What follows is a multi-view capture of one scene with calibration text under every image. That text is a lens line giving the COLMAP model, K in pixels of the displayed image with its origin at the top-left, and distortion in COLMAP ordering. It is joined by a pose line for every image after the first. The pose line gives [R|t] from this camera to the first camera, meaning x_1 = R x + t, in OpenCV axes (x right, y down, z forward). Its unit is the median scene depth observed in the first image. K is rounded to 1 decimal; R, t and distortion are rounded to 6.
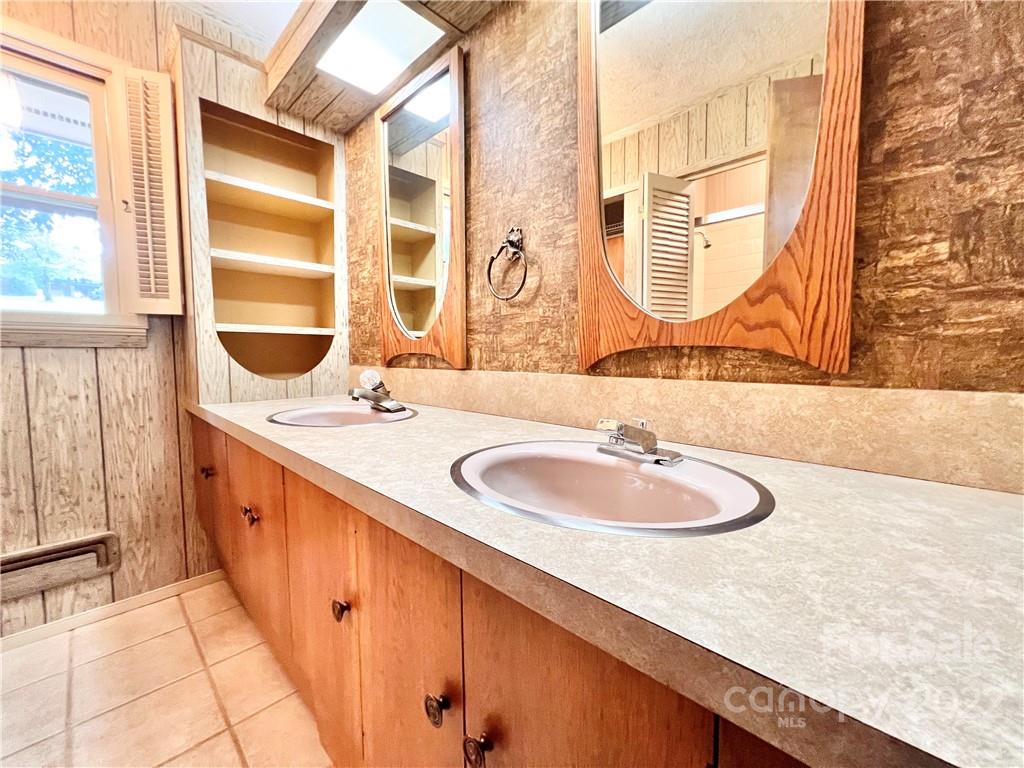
lens RADIAL K [[410.0, 0, 514.3], [0, 410.0, 382.0], [0, 0, 1]] dist [-0.004281, 0.001085]
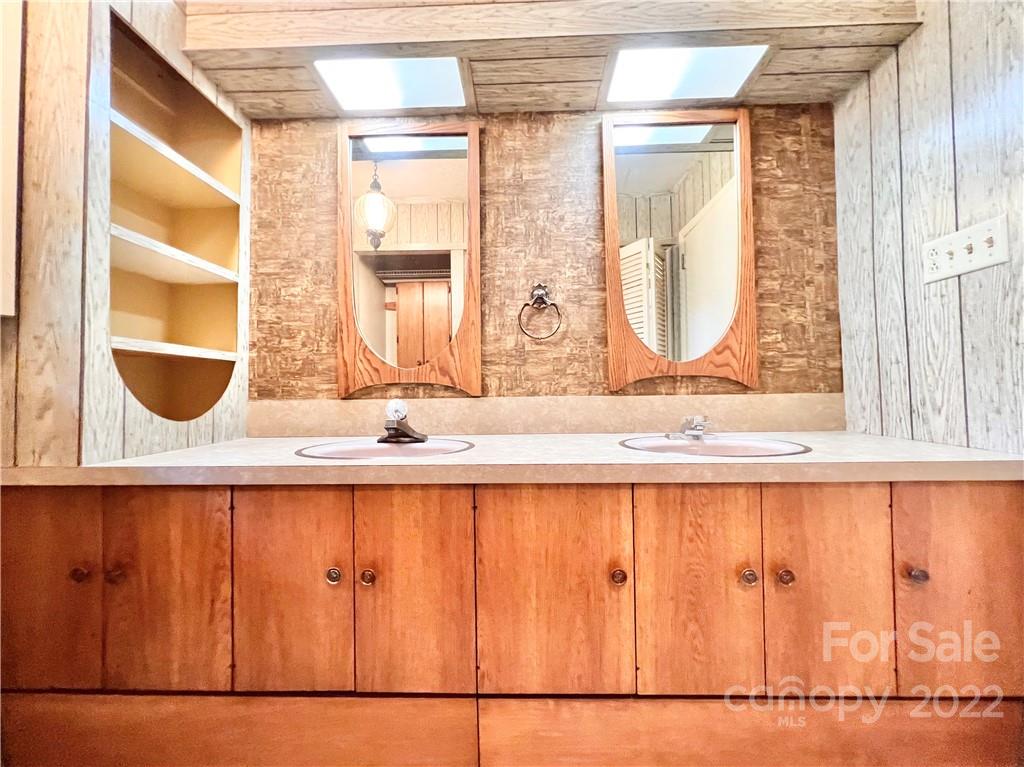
lens RADIAL K [[410.0, 0, 518.5], [0, 410.0, 381.9], [0, 0, 1]] dist [-0.004281, 0.001085]
pose [[0.738621, 0.004908, 0.674103, -0.953071], [0.058520, 0.995732, -0.071371, 0.017479], [-0.671576, 0.092165, 0.735181, 0.137174]]
